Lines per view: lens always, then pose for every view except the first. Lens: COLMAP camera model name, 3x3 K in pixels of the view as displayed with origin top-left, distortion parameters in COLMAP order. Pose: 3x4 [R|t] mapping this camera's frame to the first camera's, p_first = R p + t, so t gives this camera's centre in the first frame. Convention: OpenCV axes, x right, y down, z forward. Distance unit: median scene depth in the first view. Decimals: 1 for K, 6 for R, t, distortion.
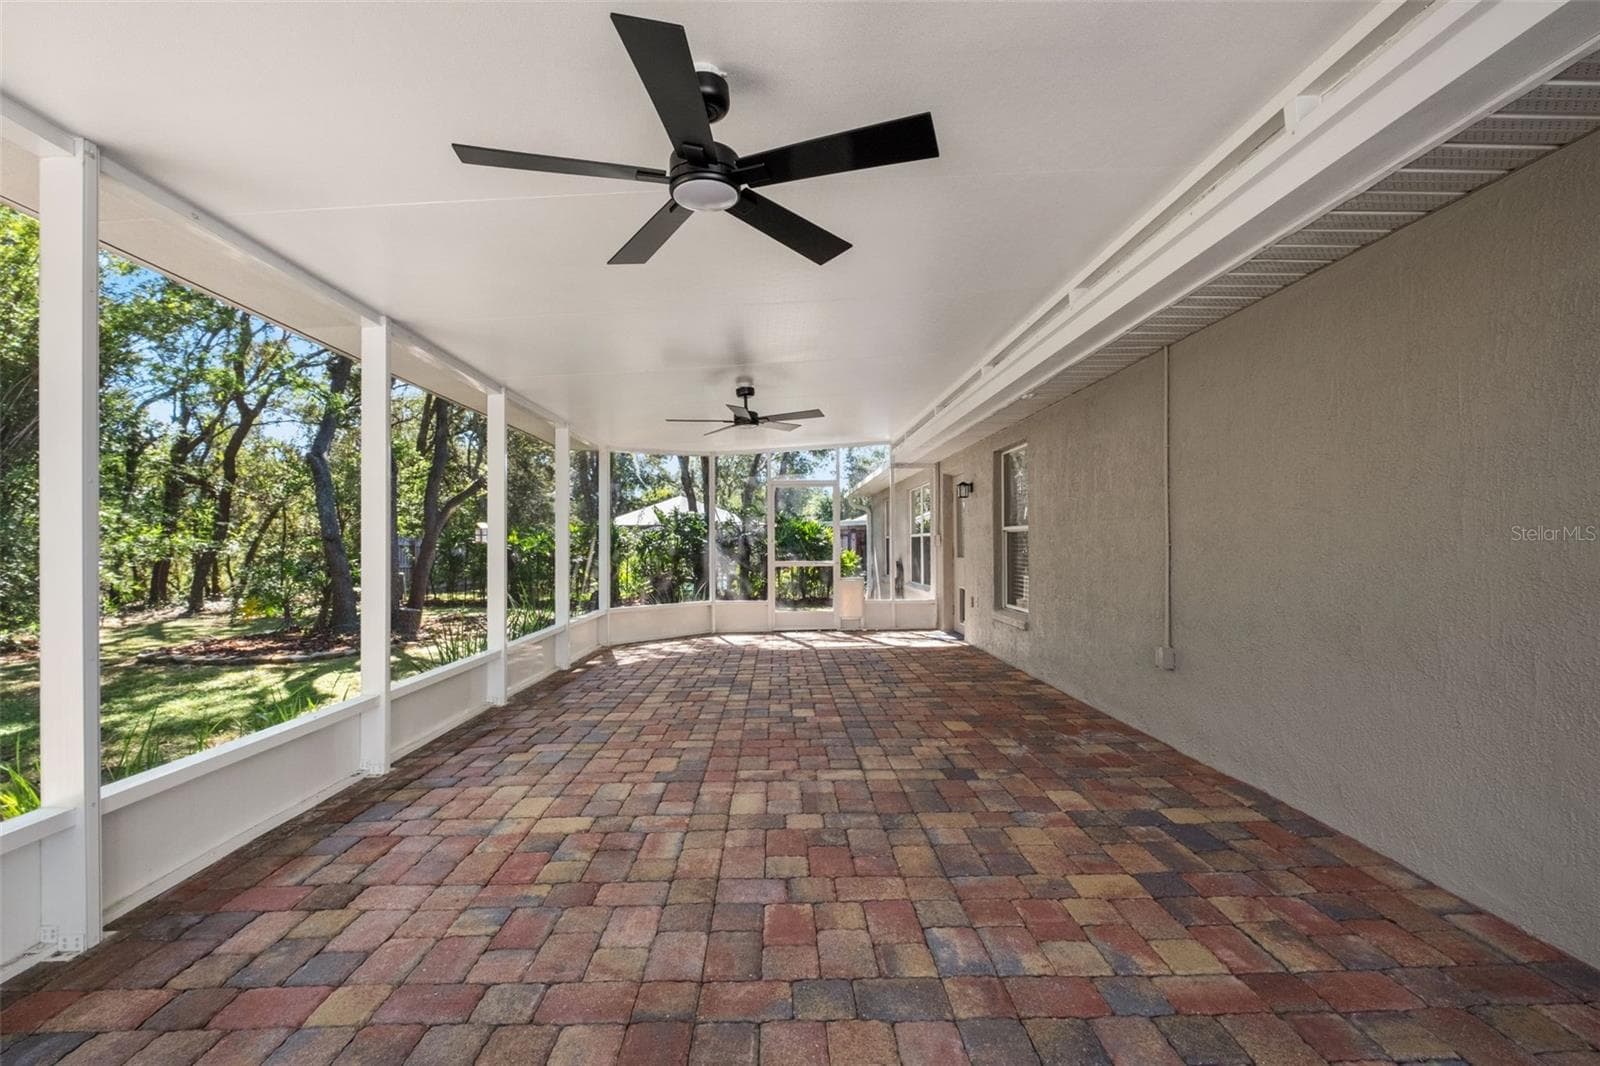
lens RADIAL K [[701.3, 0, 790.9], [0, 701.3, 531.8], [0, 0, 1]] dist [0.008072, -0.008793]
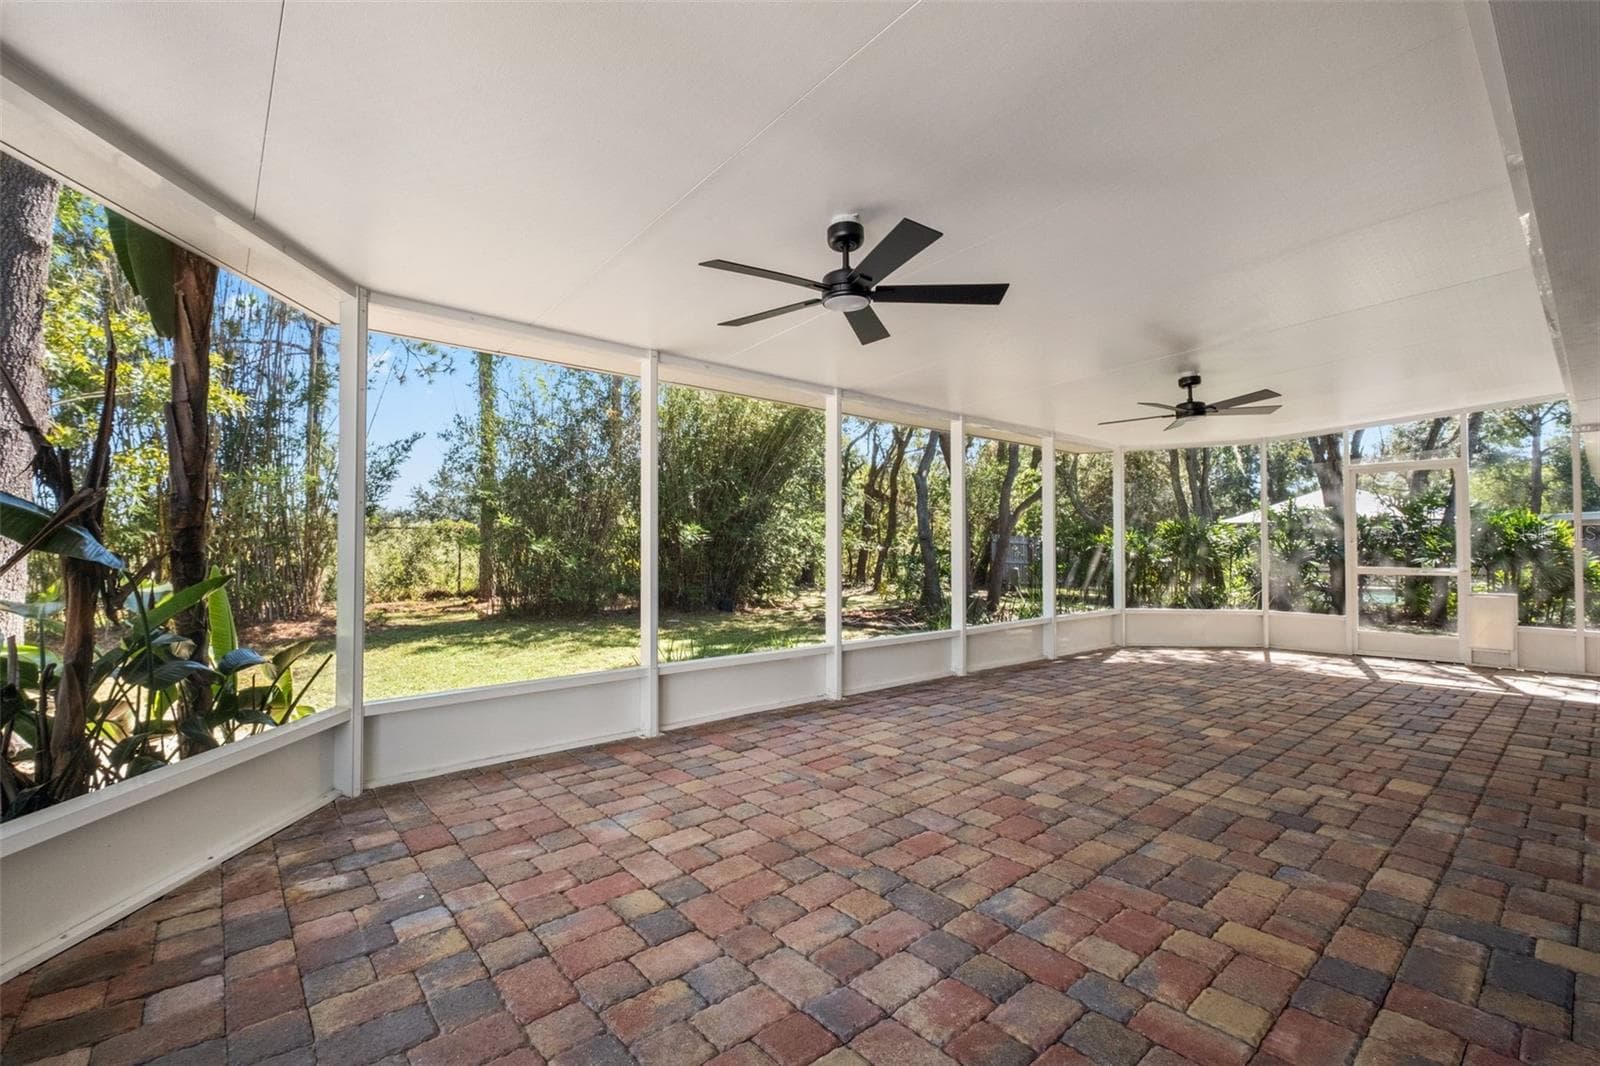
lens RADIAL K [[701.3, 0, 790.9], [0, 701.3, 531.8], [0, 0, 1]] dist [0.008072, -0.008793]
pose [[0.625283, -0.007756, -0.780359, 0.608494], [0.010043, 0.999948, -0.001892, -0.007259], [0.780333, -0.006654, 0.625328, 0.008756]]
